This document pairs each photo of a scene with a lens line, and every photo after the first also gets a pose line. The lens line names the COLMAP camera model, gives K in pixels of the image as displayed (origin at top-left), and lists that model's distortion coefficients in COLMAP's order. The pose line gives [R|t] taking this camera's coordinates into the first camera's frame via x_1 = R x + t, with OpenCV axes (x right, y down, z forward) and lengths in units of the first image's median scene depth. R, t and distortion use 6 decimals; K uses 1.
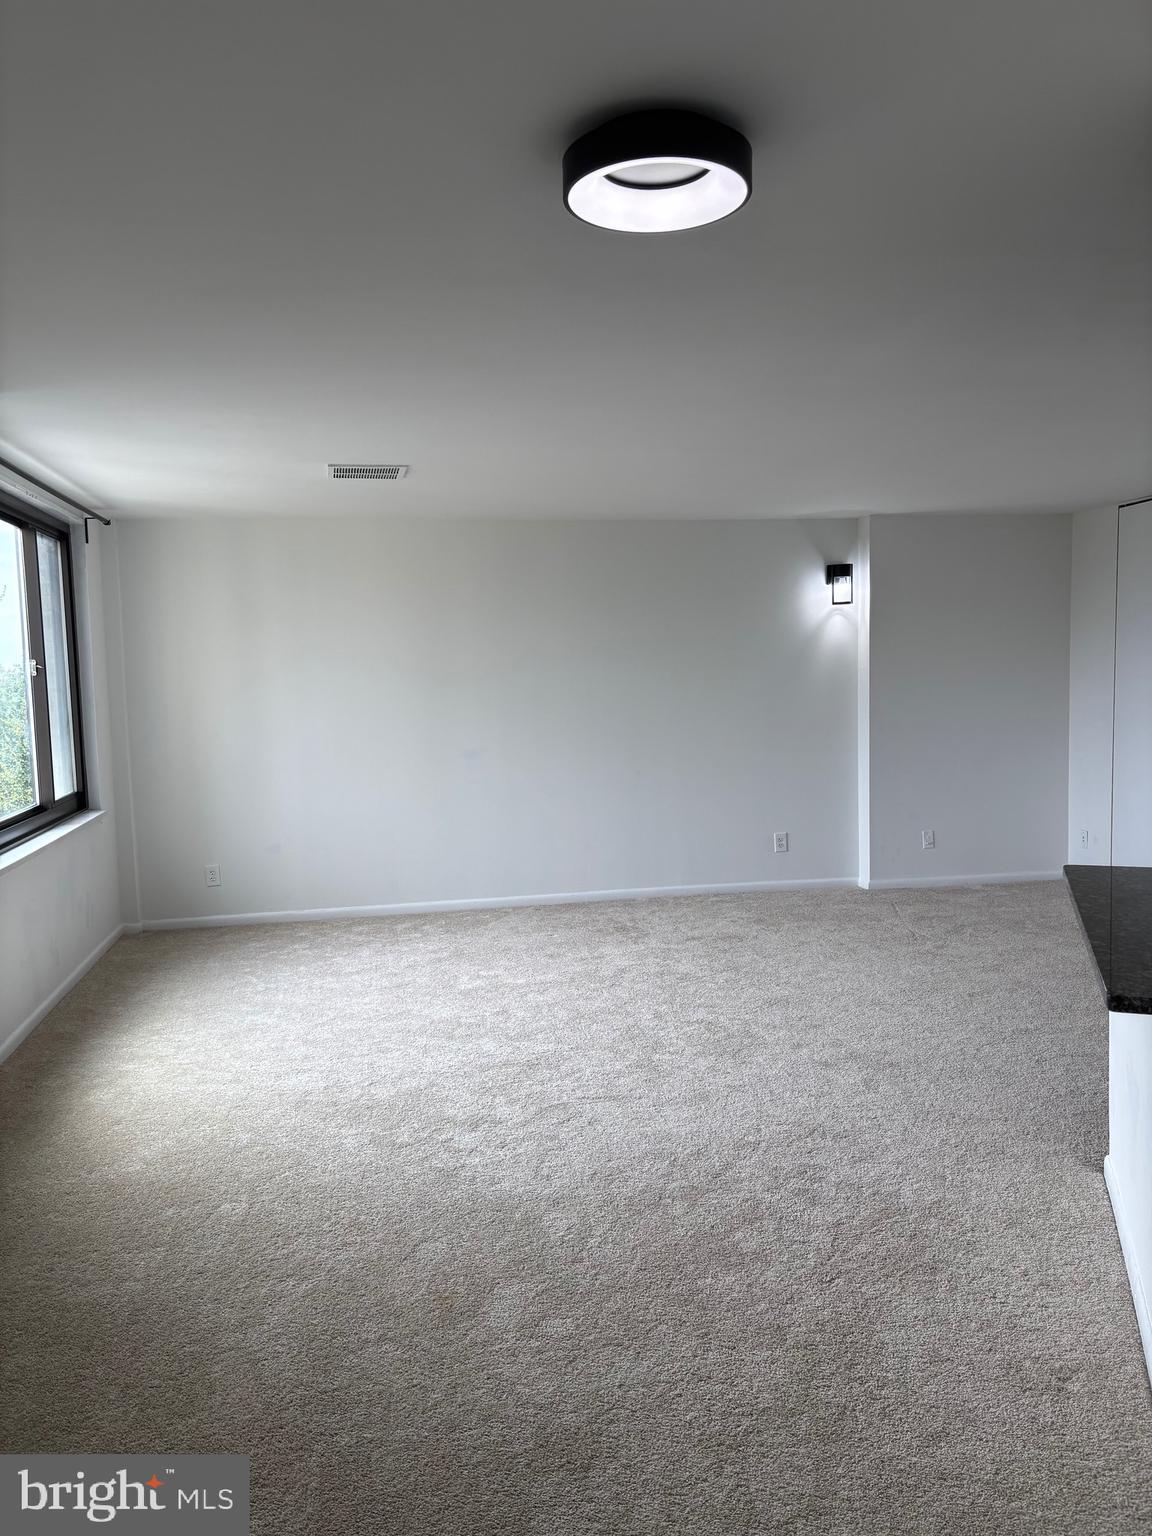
lens RADIAL K [[1170.7, 0, 570.8], [0, 1170.7, 768.4], [0, 0, 1]] dist [0.030530, -0.024497]
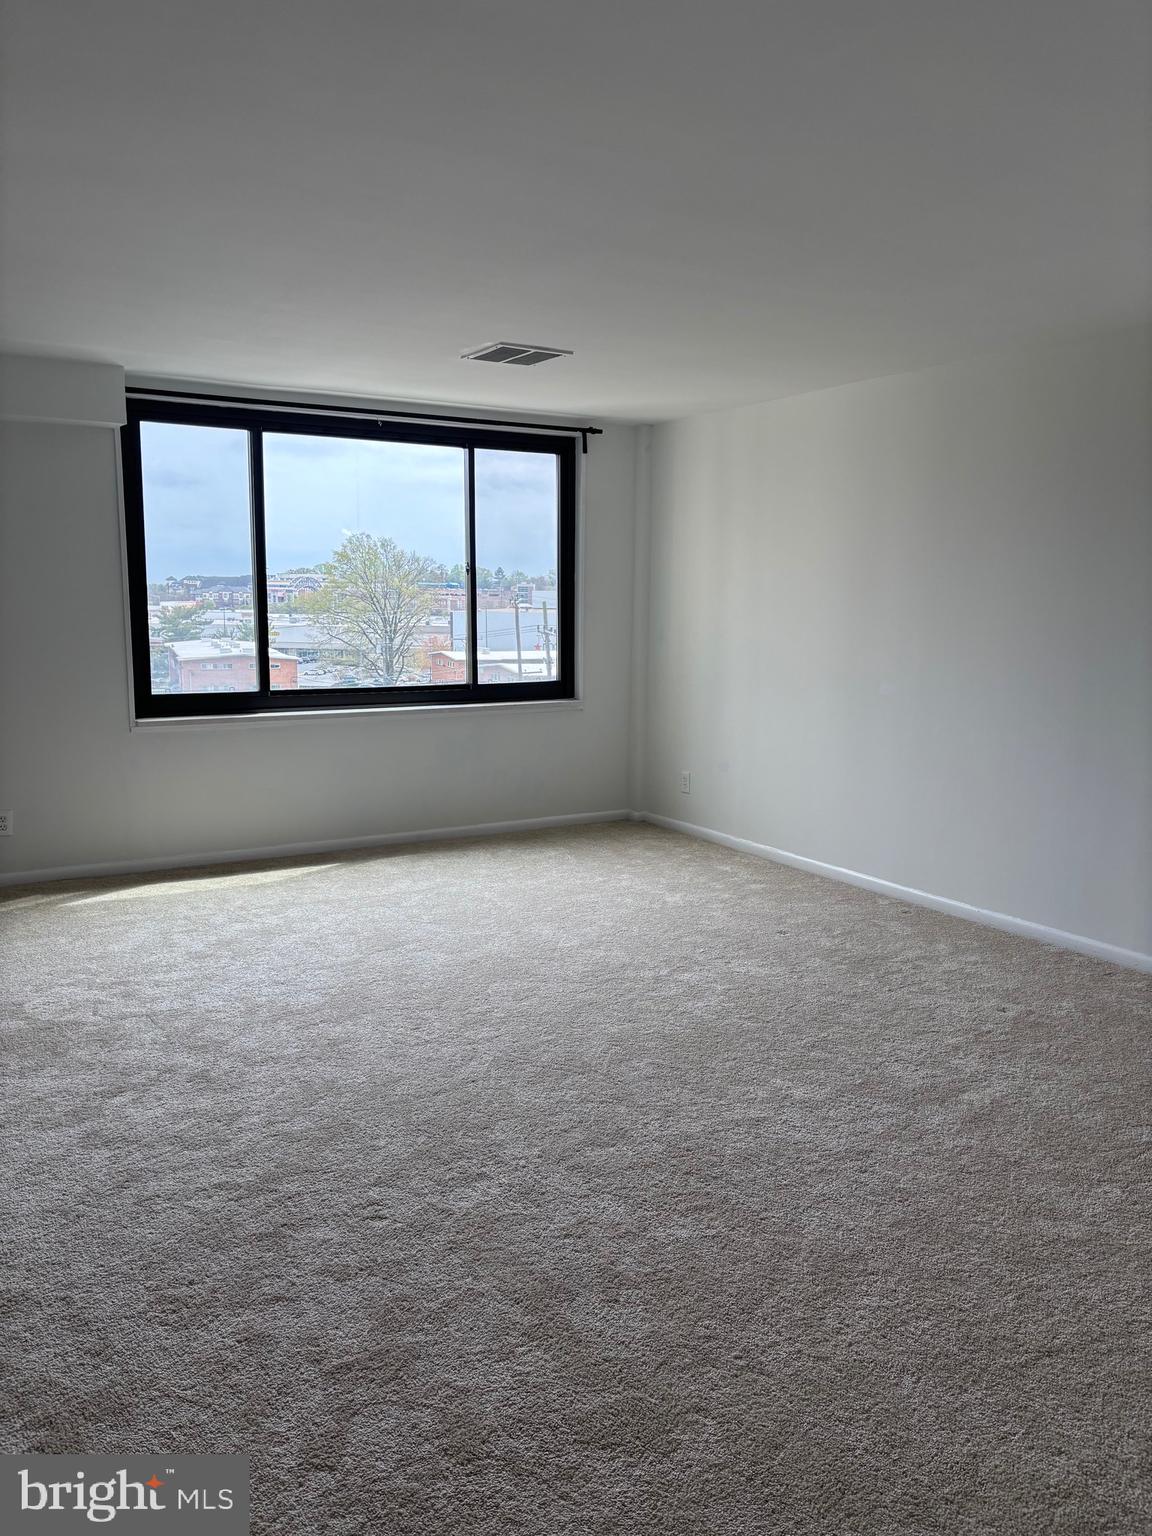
lens RADIAL K [[1170.7, 0, 570.8], [0, 1170.7, 771.8], [0, 0, 1]] dist [0.030530, -0.024497]
pose [[0.349179, 0.172363, -0.921067, 0.630533], [-0.095481, 0.984366, 0.148012, -0.060741], [0.932179, 0.036262, 0.360177, 0.602361]]
